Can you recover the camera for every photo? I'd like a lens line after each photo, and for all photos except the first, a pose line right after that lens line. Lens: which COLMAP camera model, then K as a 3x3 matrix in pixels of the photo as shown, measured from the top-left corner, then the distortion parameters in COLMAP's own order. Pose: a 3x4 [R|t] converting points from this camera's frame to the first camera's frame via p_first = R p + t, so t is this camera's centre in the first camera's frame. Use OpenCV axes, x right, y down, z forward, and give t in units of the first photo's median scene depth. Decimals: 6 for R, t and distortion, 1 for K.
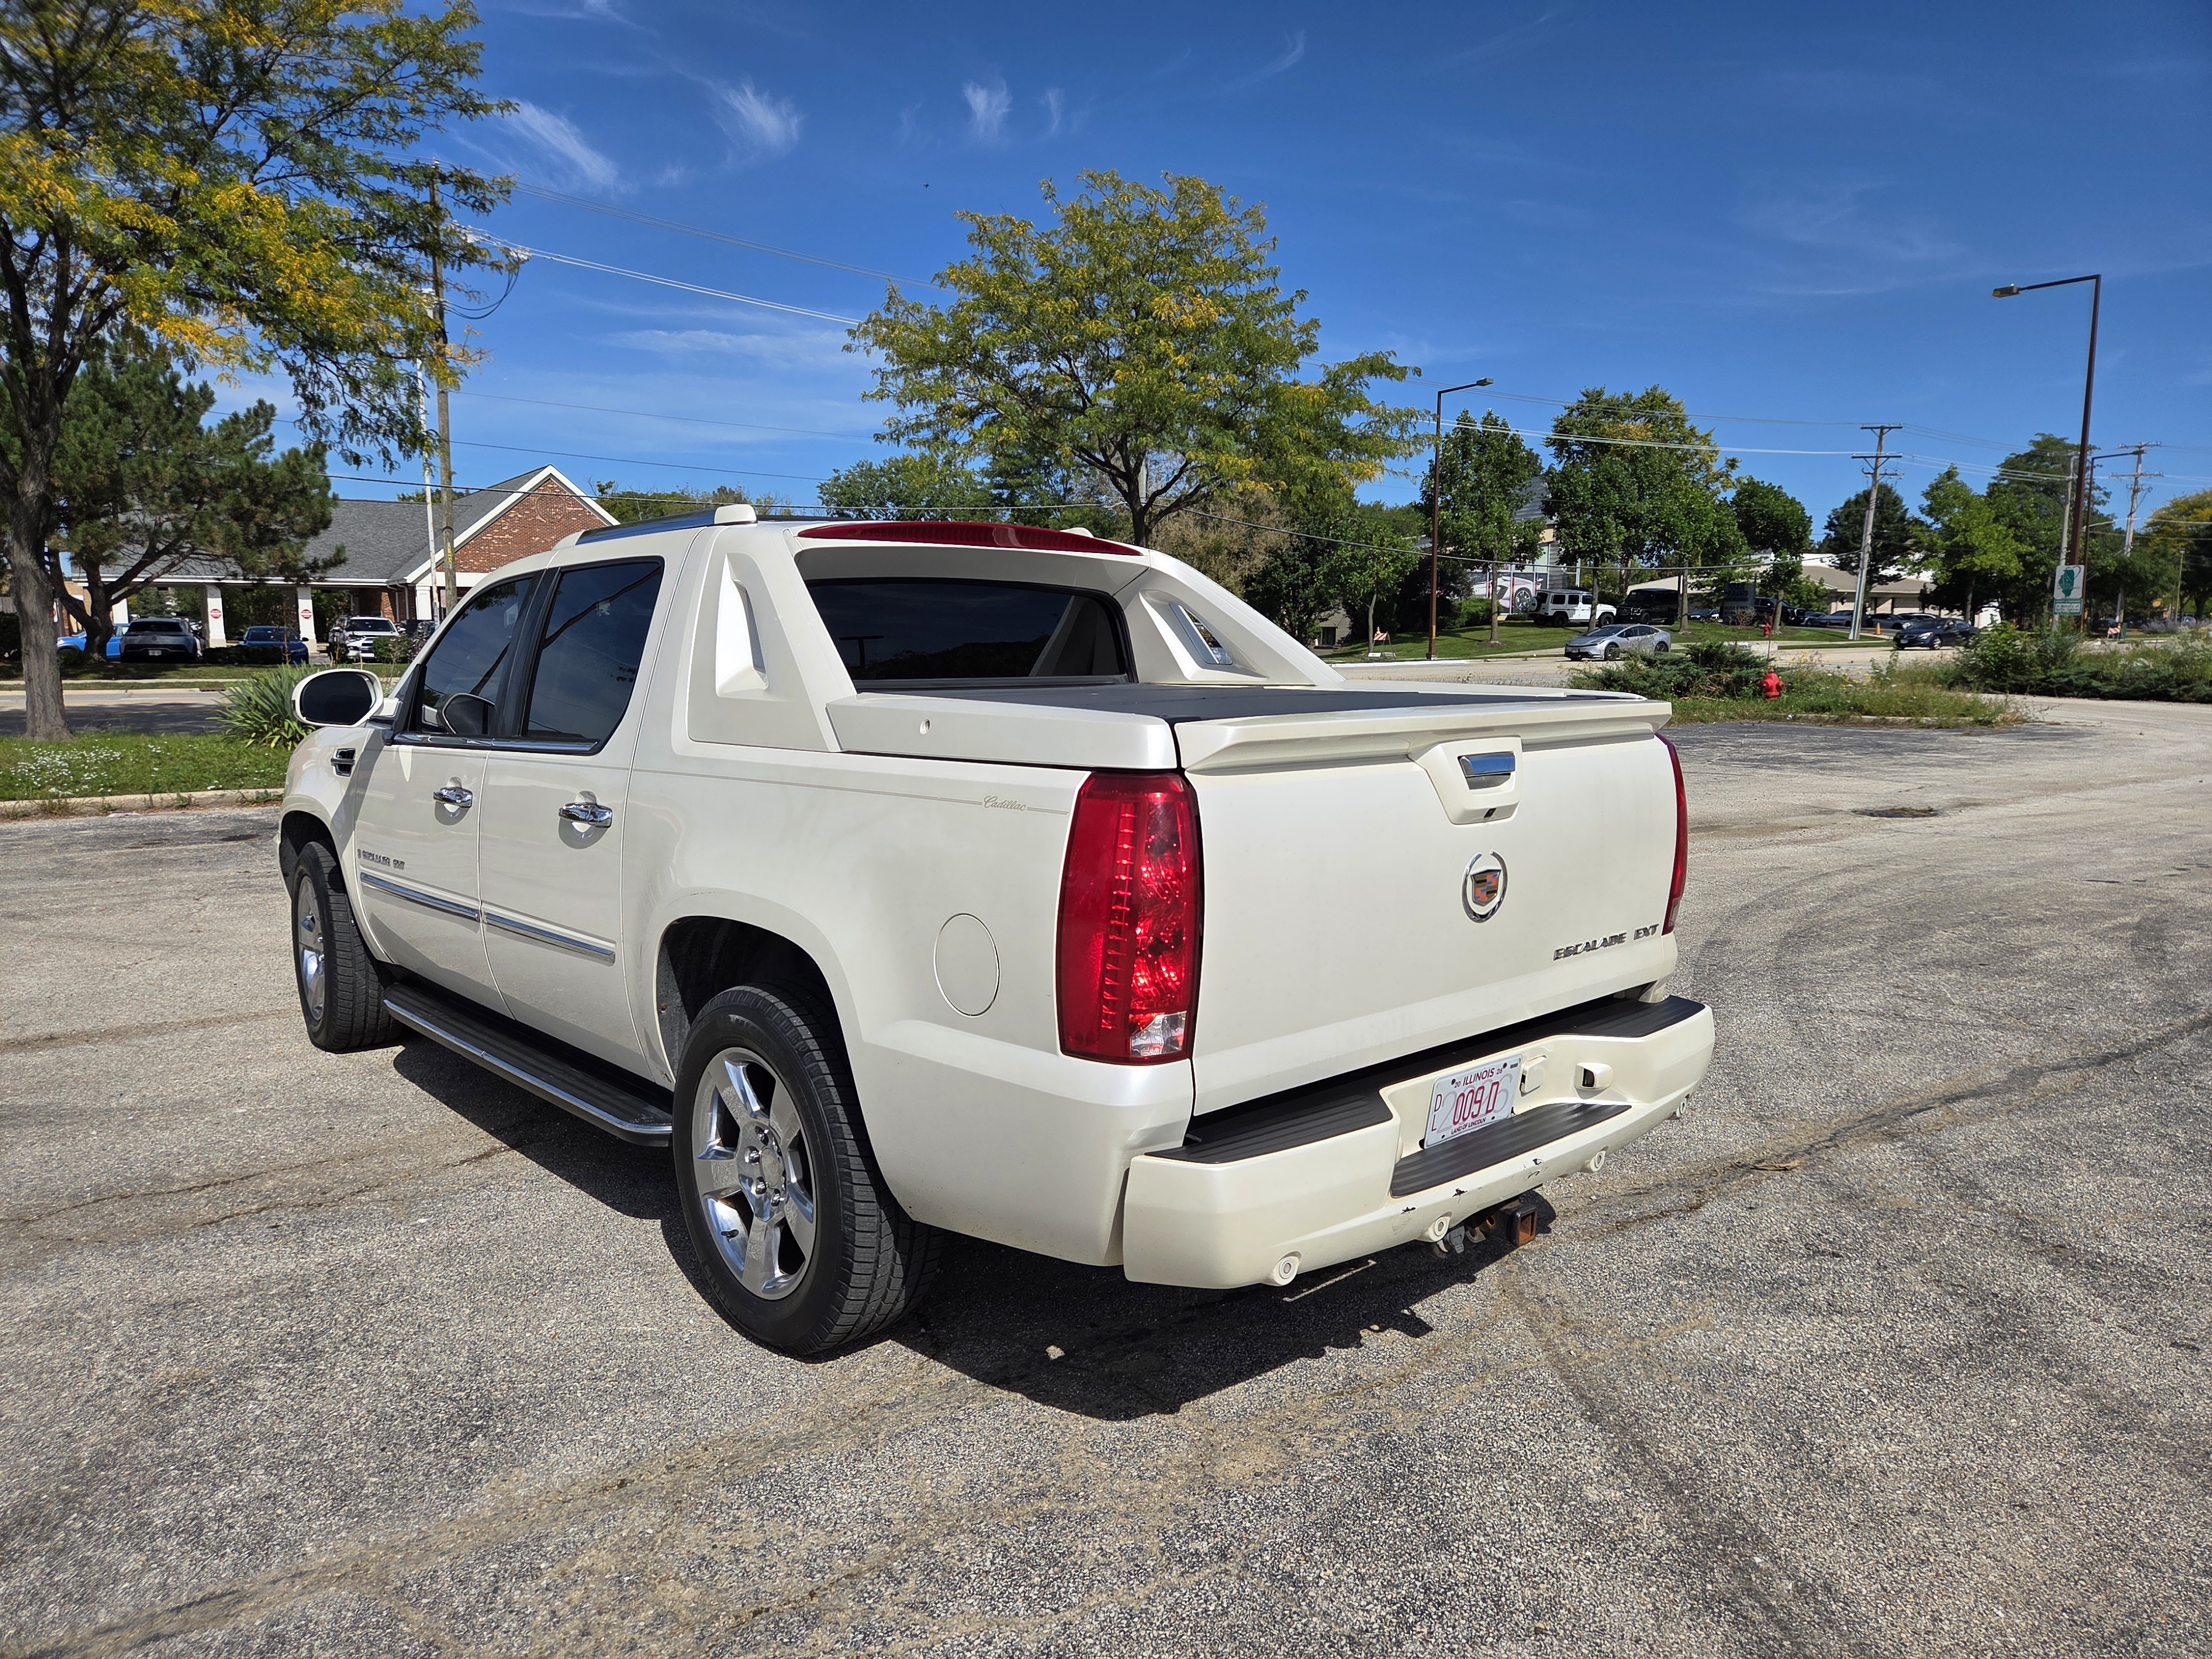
lens RADIAL K [[1488.8, 0, 1123.7], [0, 1488.8, 831.1], [0, 0, 1]] dist [0.069941, -0.060568]
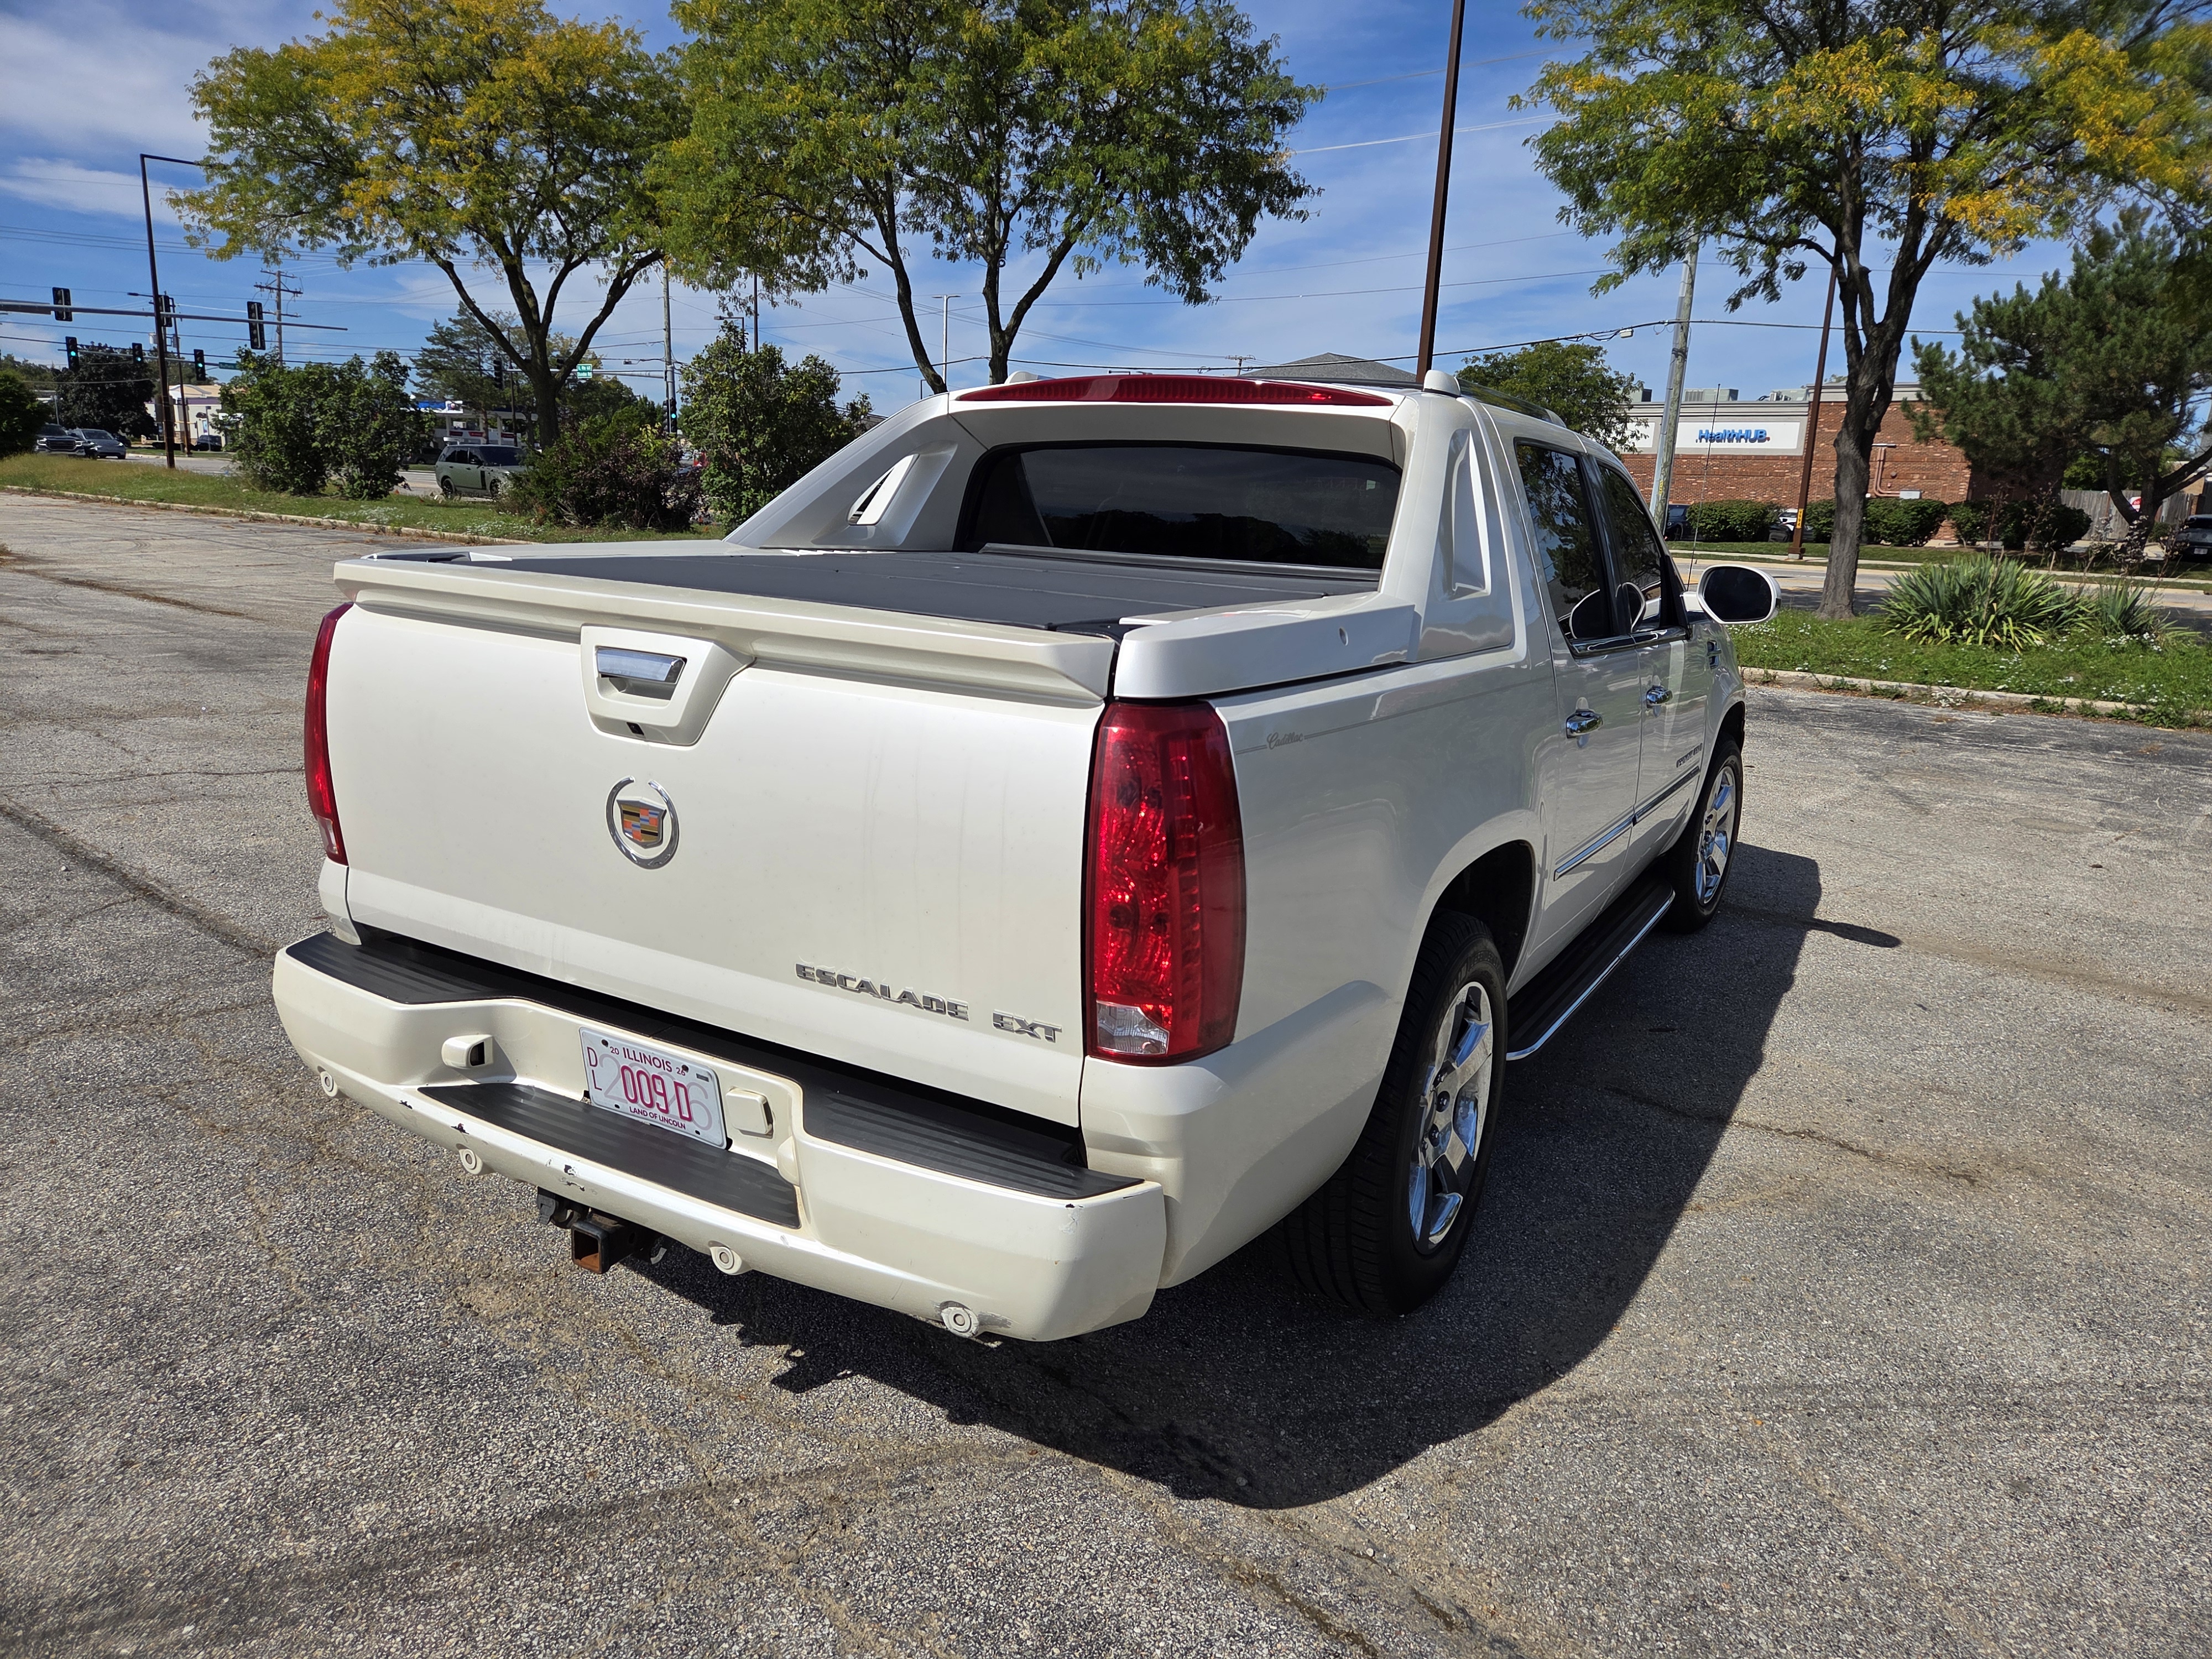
lens RADIAL K [[1488.8, 0, 1117.0], [0, 1488.8, 821.9], [0, 0, 1]] dist [0.069941, -0.060568]
pose [[0.294649, 0.219652, -0.930019, 0.979142], [-0.163819, 0.970428, 0.177295, -0.133789], [0.941459, 0.100115, 0.321918, 0.926883]]
